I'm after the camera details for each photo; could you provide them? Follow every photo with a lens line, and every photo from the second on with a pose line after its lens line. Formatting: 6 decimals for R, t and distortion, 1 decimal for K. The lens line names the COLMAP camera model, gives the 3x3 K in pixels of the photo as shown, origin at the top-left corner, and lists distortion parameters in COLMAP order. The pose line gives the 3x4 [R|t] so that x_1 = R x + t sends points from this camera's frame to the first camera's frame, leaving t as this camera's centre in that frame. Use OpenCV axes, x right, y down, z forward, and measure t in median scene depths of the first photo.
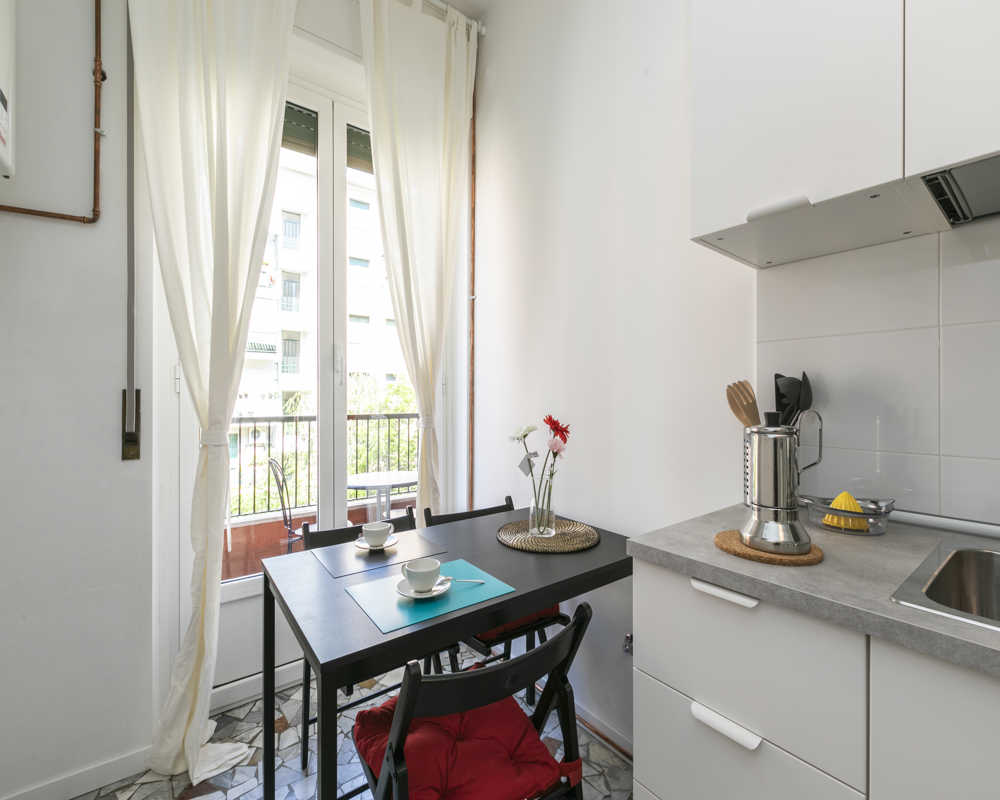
lens RADIAL K [[442.0, 0, 497.3], [0, 442.0, 394.0], [0, 0, 1]] dist [0.004365, -0.002034]
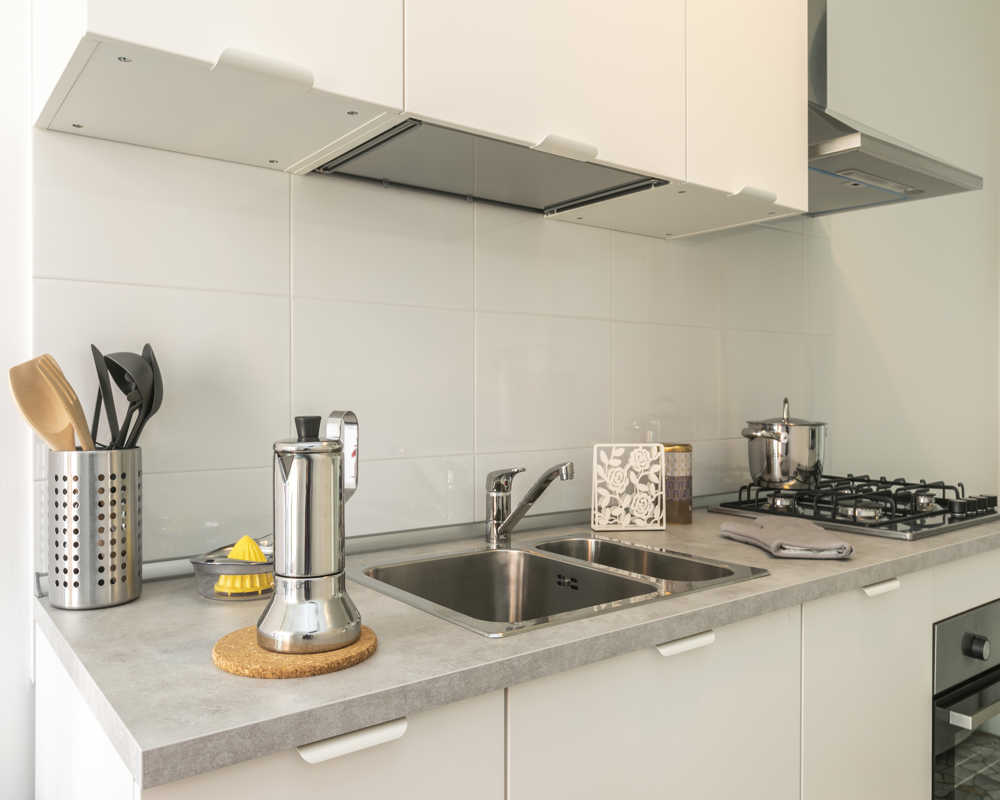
lens RADIAL K [[799.0, 0, 507.8], [0, 799.0, 393.8], [0, 0, 1]] dist [0.002706, -0.001133]
pose [[0.009559, -0.009846, 0.999906, -0.396158], [-0.012771, 0.999869, 0.009967, -0.004097], [-0.999873, -0.012865, 0.009432, 0.635656]]
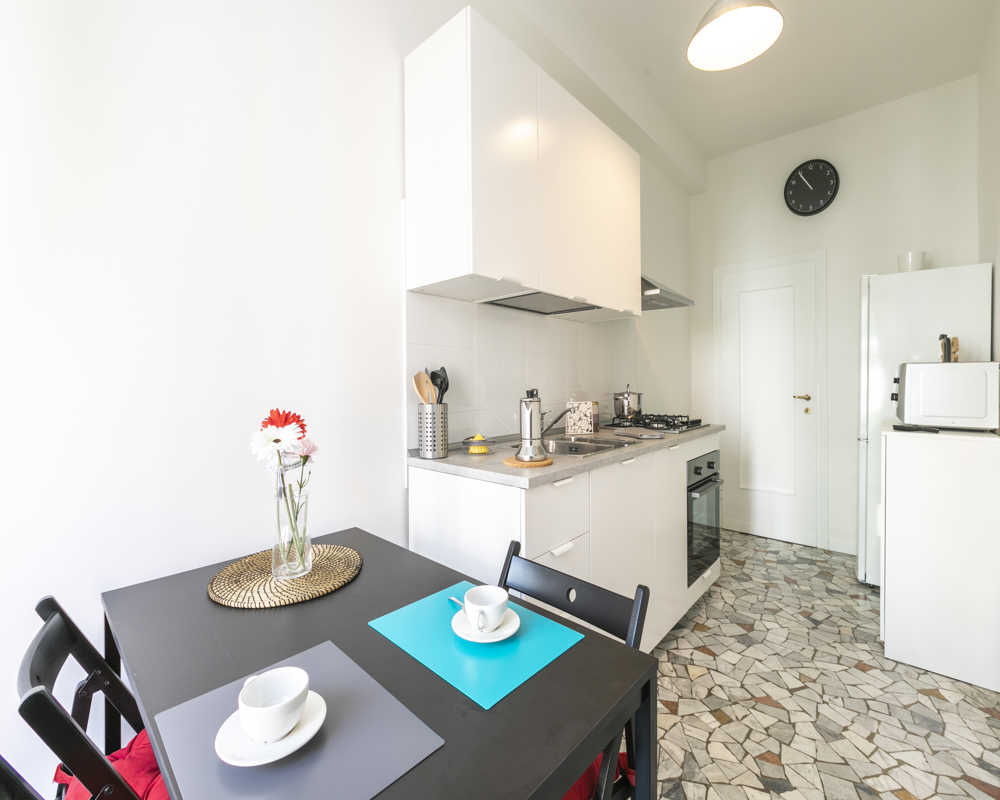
lens RADIAL K [[442.0, 0, 506.7], [0, 442.0, 383.3], [0, 0, 1]] dist [0.004365, -0.002034]
pose [[-0.179946, -0.005862, 0.983659, -1.109825], [-0.002037, 0.999982, 0.005587, -0.002146], [-0.983674, -0.000998, -0.179955, 1.274653]]
